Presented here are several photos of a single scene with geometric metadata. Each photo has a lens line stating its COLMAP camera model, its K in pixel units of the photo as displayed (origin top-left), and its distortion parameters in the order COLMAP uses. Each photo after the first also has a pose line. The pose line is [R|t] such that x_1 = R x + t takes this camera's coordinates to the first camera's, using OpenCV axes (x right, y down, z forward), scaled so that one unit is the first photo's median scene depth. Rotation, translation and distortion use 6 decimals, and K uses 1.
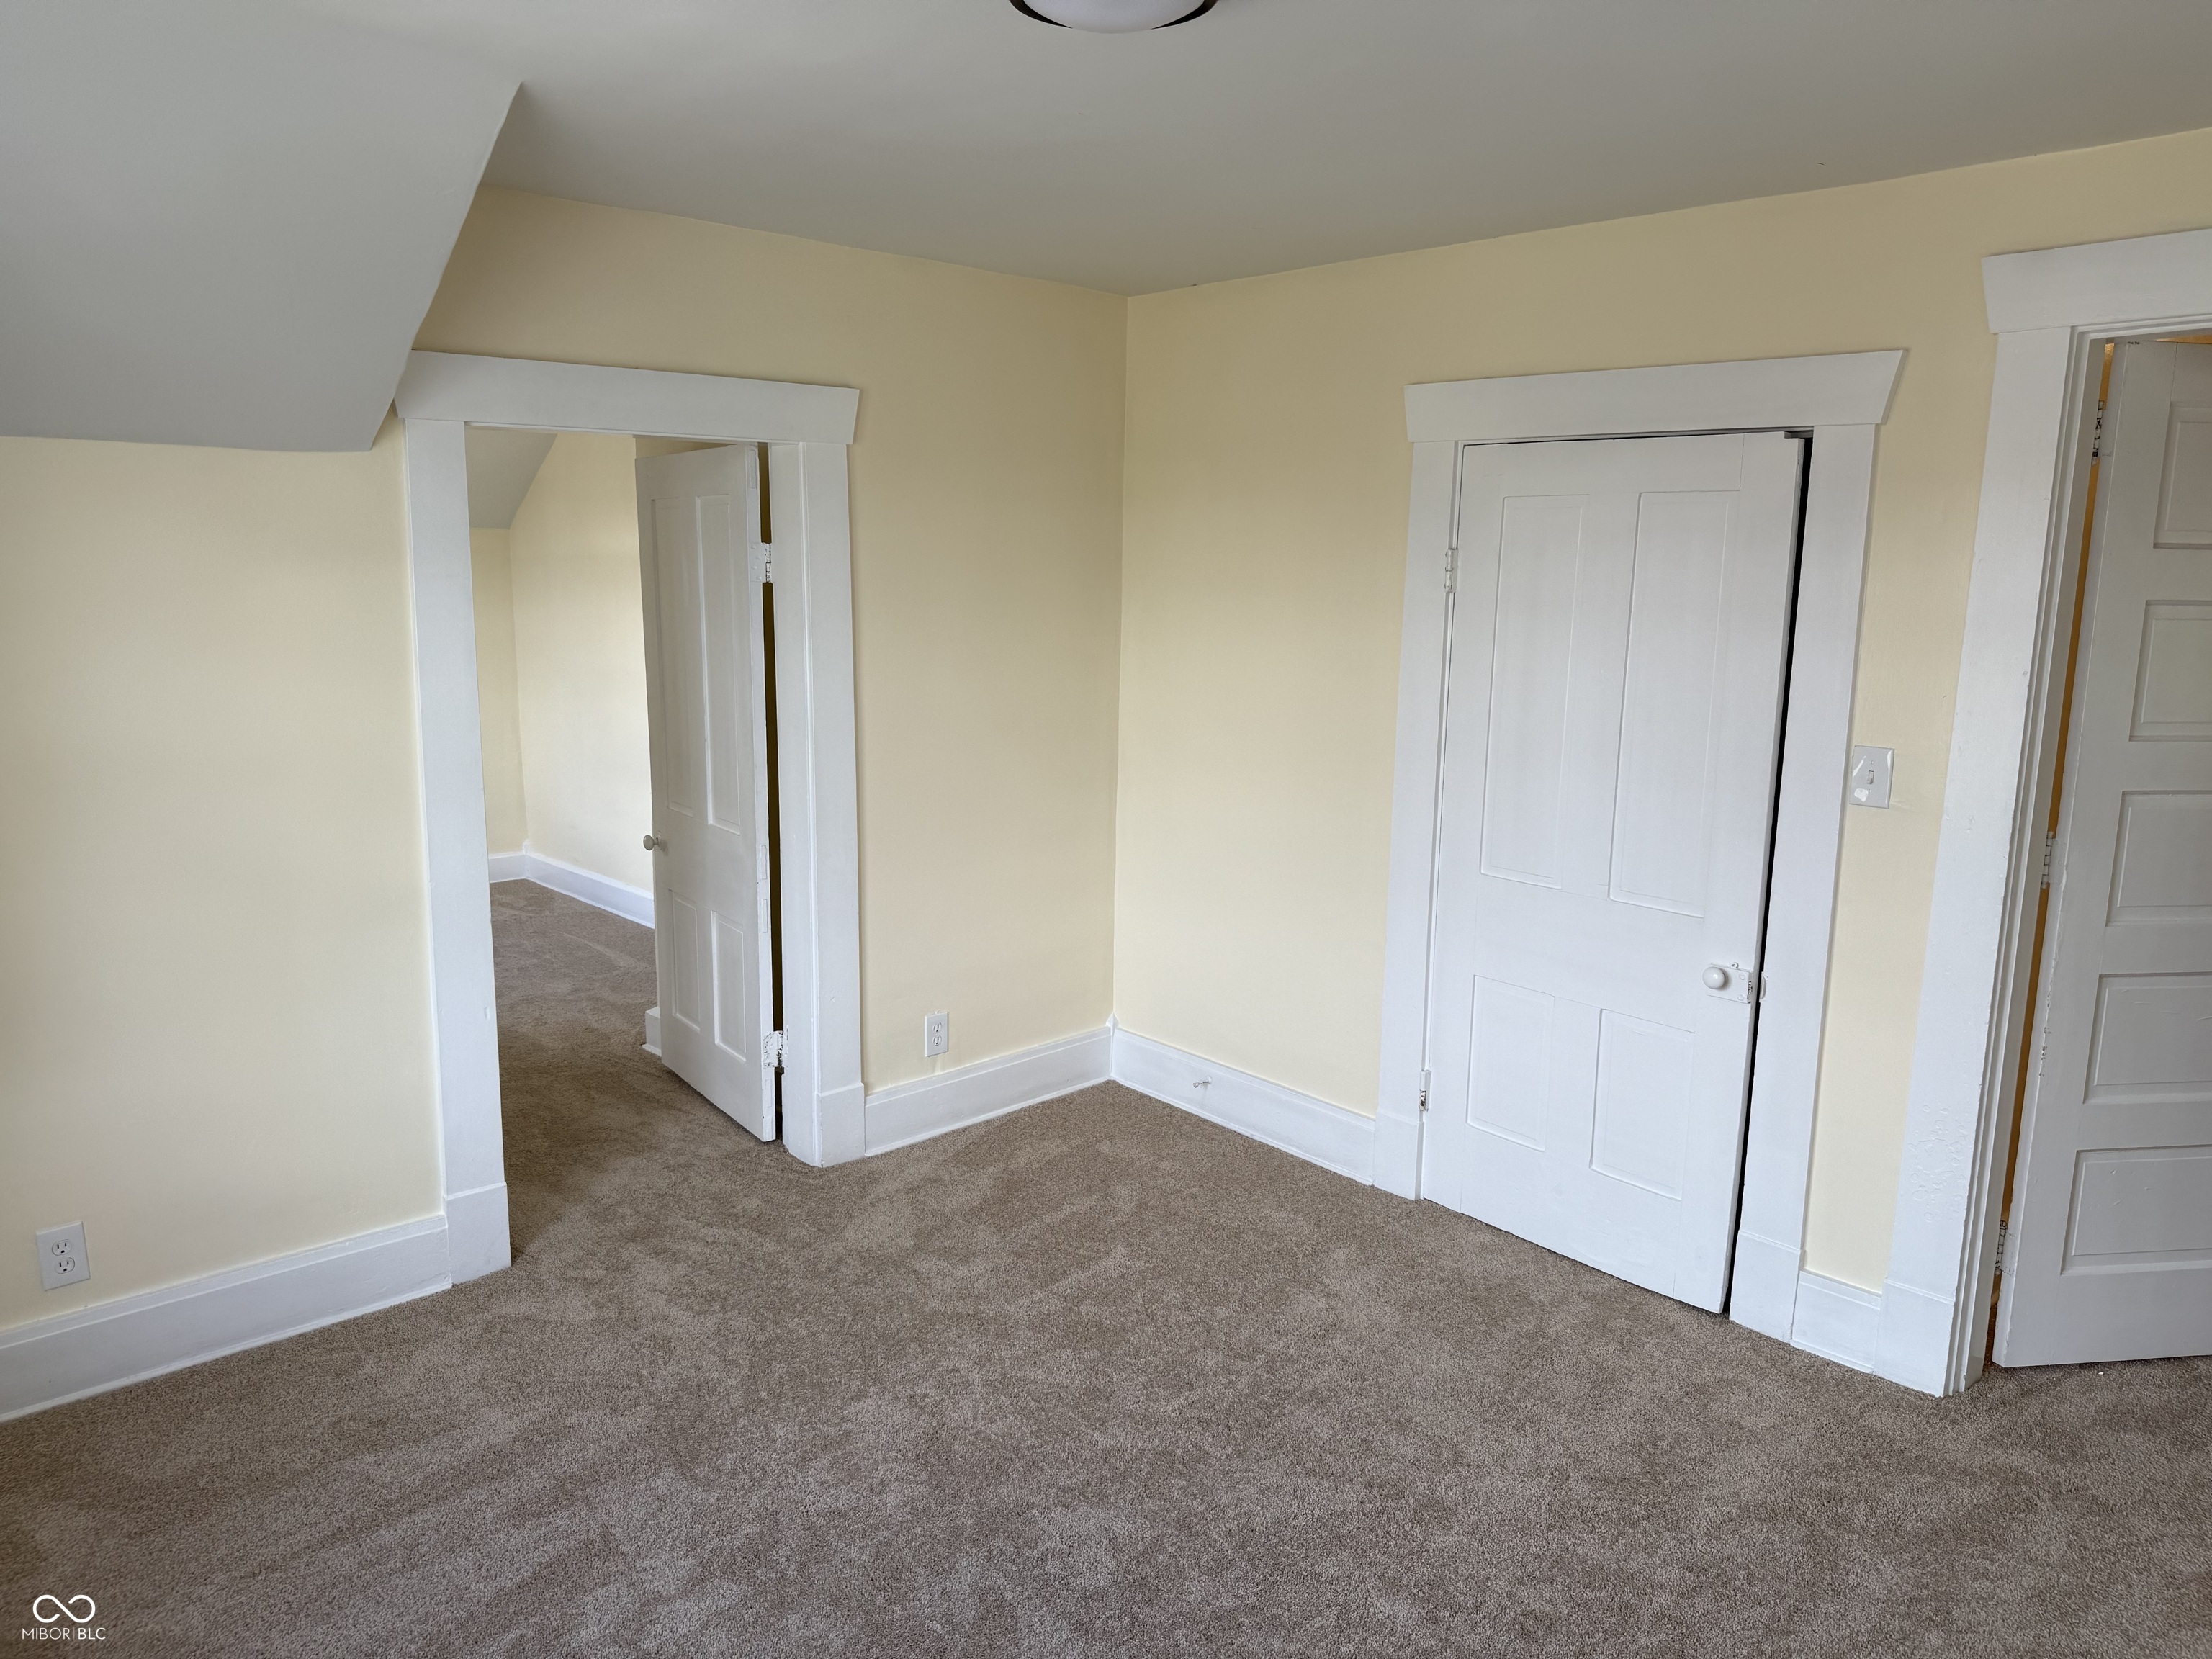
lens RADIAL K [[1535.5, 0, 1106.0], [0, 1535.5, 829.5], [0, 0, 1]] dist [-0.038673, -0.002272]
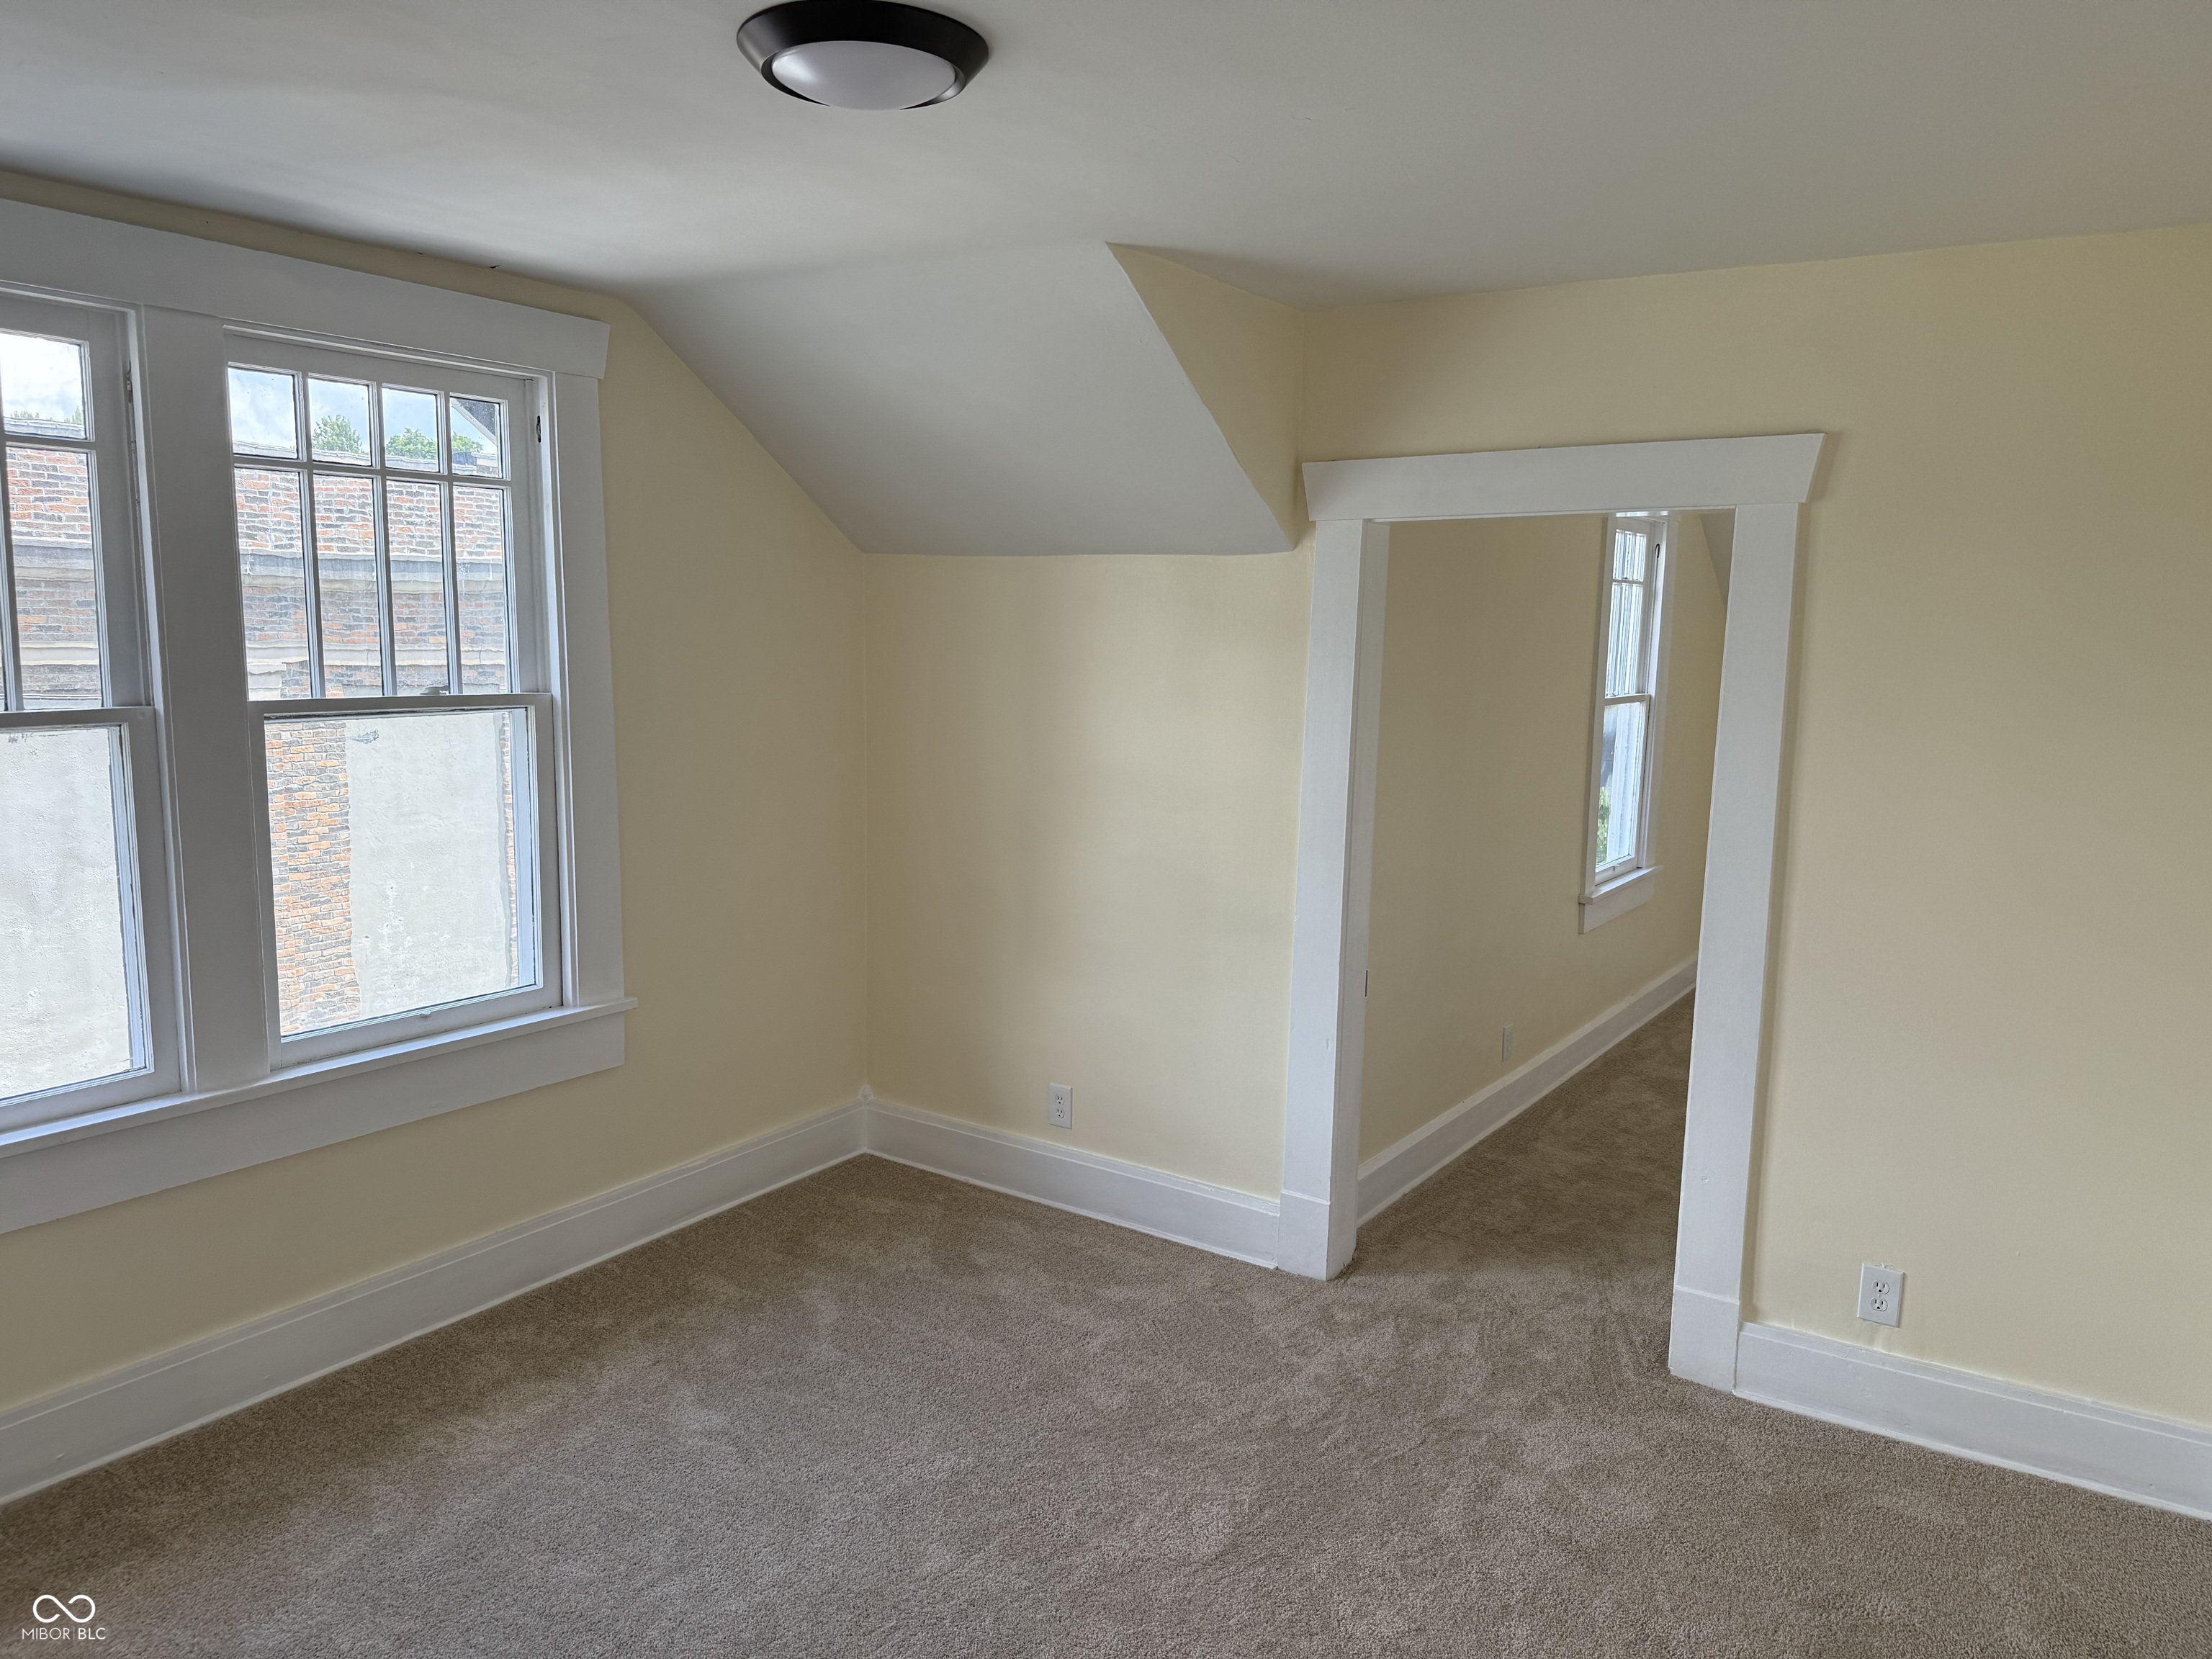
lens RADIAL K [[1535.5, 0, 1106.0], [0, 1535.5, 829.5], [0, 0, 1]] dist [-0.038673, -0.002272]
pose [[0.198867, 0.126502, -0.971828, 0.587698], [-0.183827, 0.978848, 0.089799, -0.097480], [0.962632, 0.160790, 0.217915, 0.541242]]
